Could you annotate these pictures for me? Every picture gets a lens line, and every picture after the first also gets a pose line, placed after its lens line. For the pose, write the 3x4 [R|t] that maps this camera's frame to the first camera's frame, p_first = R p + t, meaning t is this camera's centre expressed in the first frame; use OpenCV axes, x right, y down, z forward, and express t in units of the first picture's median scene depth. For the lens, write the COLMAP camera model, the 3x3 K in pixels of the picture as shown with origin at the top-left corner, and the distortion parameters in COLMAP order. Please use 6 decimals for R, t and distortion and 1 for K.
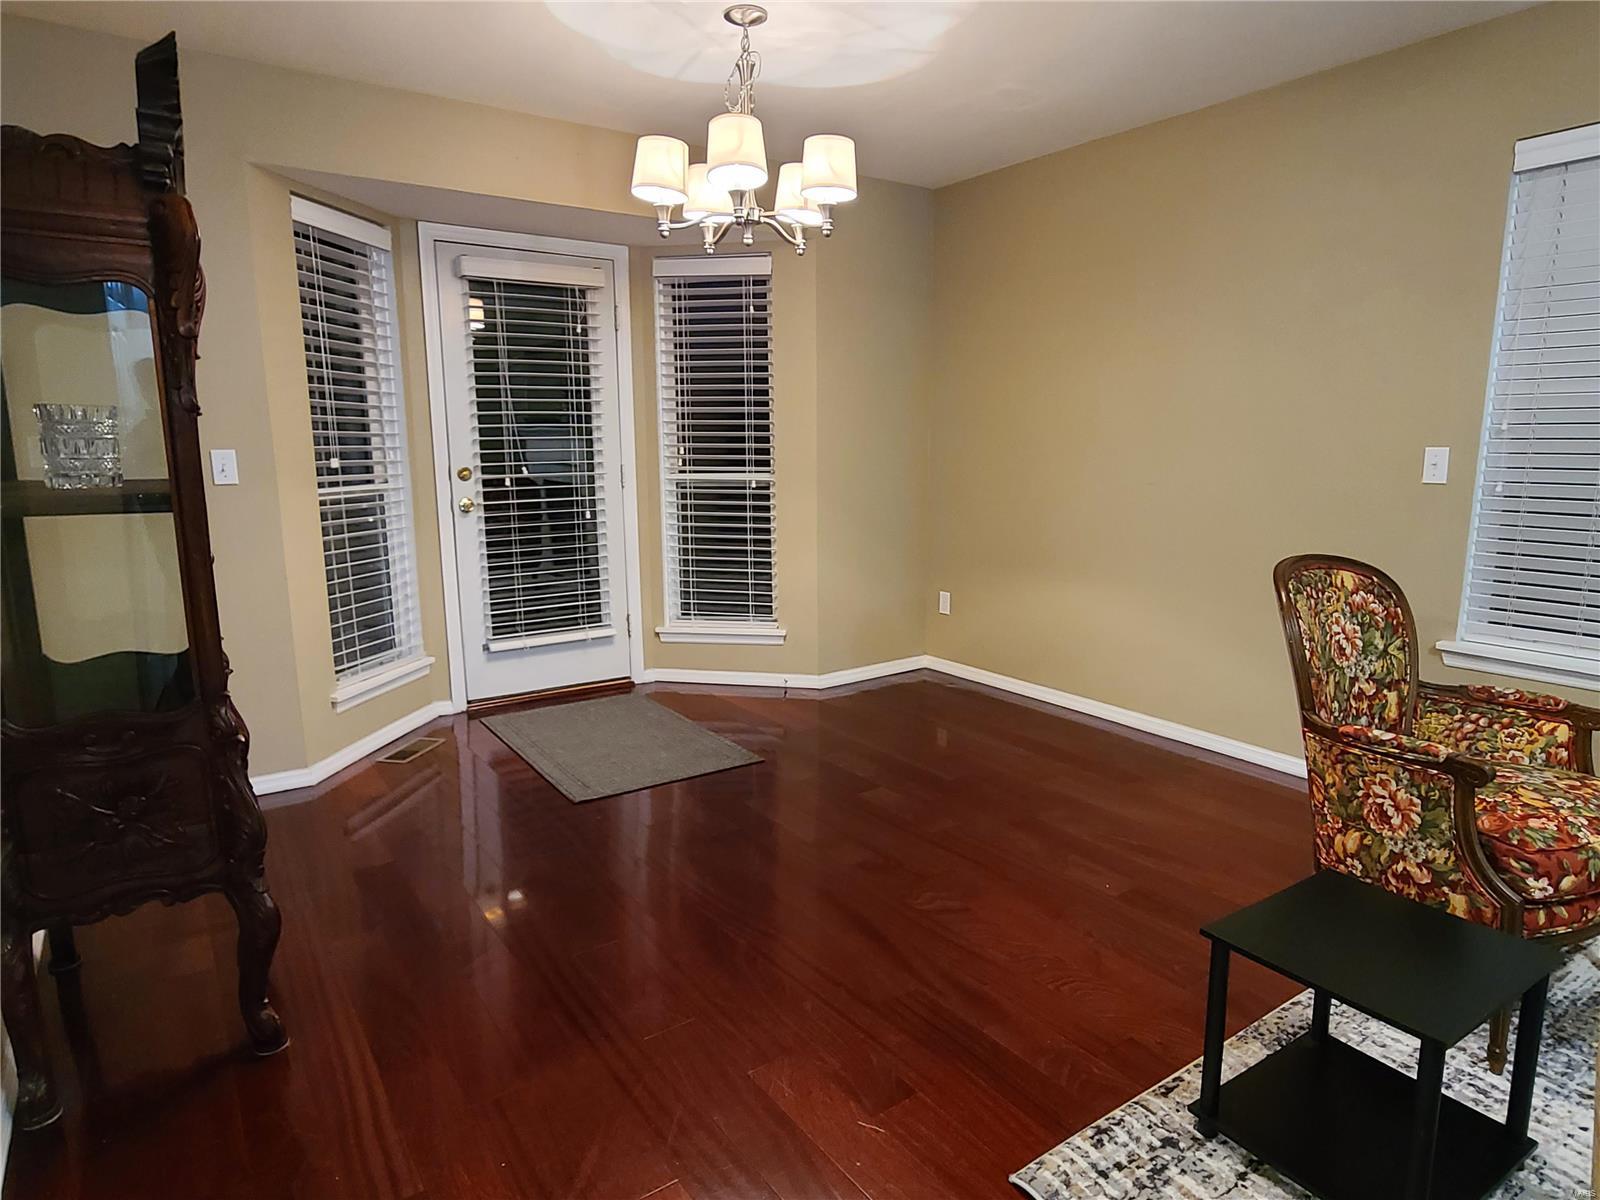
lens RADIAL K [[937.9, 0, 824.2], [0, 937.9, 599.7], [0, 0, 1]] dist [-0.018815, 0.013779]
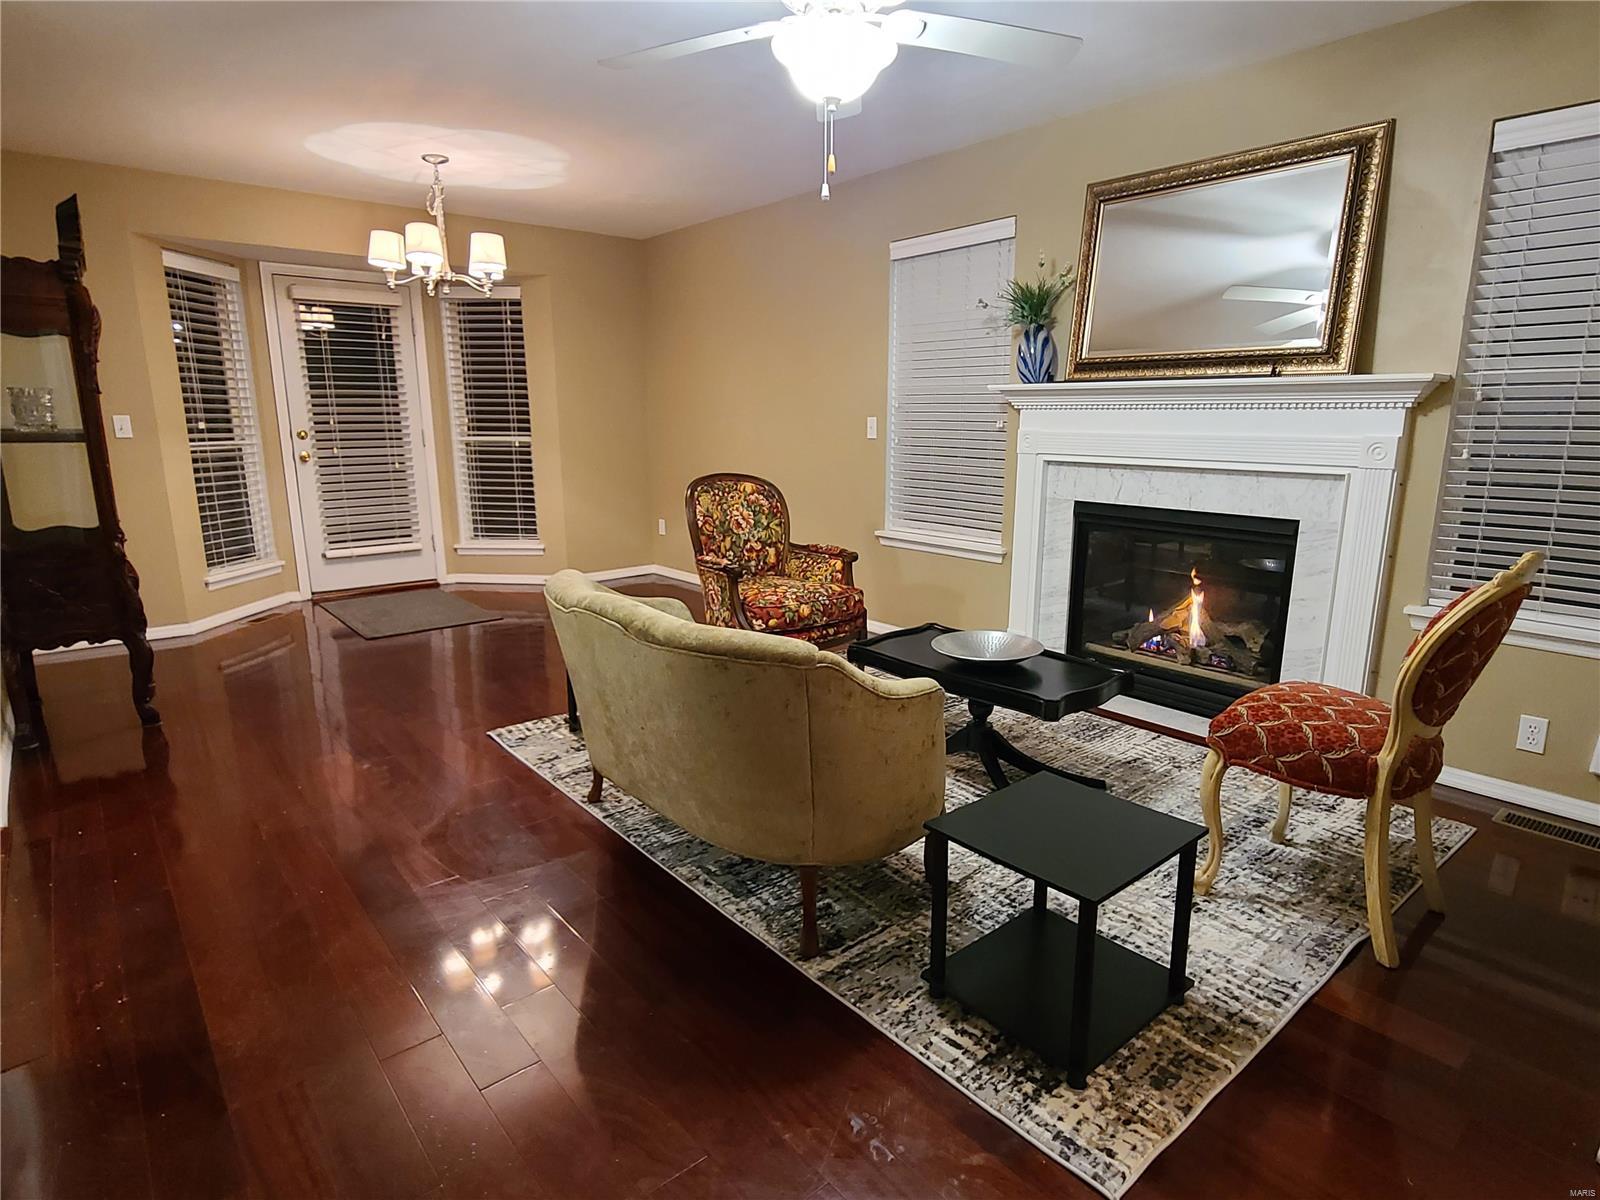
lens RADIAL K [[855.2, 0, 804.1], [0, 855.2, 592.5], [0, 0, 1]] dist [0.002016, 0.001032]
pose [[0.996844, -0.011973, 0.078475, 0.308800], [0.009514, 0.999454, 0.031633, 0.082077], [-0.078811, -0.030787, 0.996414, -0.430026]]
